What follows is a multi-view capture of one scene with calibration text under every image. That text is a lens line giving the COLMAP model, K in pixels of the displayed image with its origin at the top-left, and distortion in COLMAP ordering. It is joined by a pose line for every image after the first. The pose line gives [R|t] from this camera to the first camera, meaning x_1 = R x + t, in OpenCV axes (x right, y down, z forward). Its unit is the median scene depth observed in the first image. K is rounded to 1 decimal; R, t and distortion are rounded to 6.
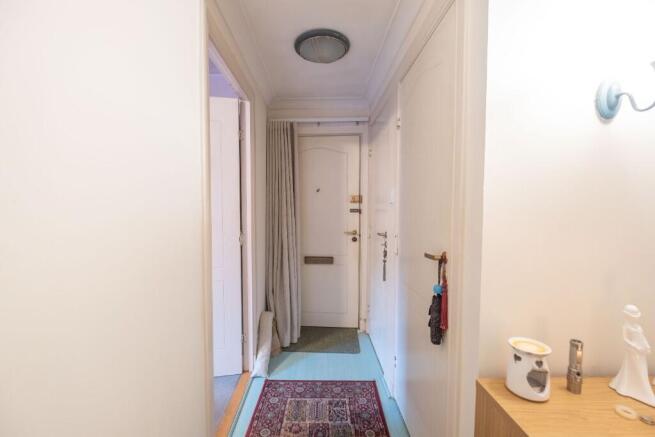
lens RADIAL K [[284.0, 0, 327.0], [0, 284.0, 219.9], [0, 0, 1]] dist [-0.003947, -0.000891]
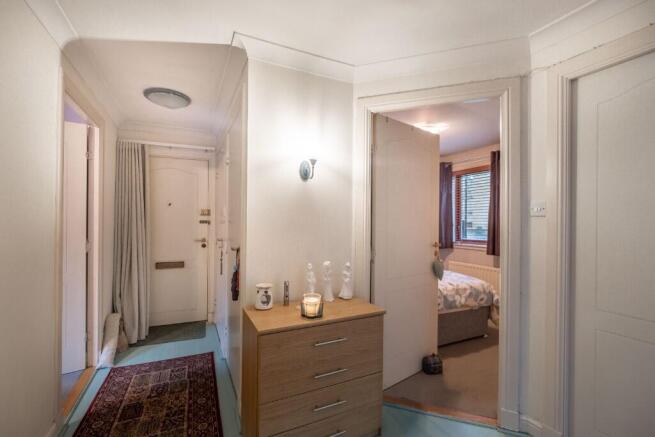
lens RADIAL K [[284.0, 0, 326.1], [0, 284.0, 218.9], [0, 0, 1]] dist [-0.003947, -0.000891]
pose [[0.908275, 0.006733, 0.418320, 0.077432], [0.011830, 0.999057, -0.041766, 0.013448], [-0.418206, 0.042883, 0.907339, -0.366035]]
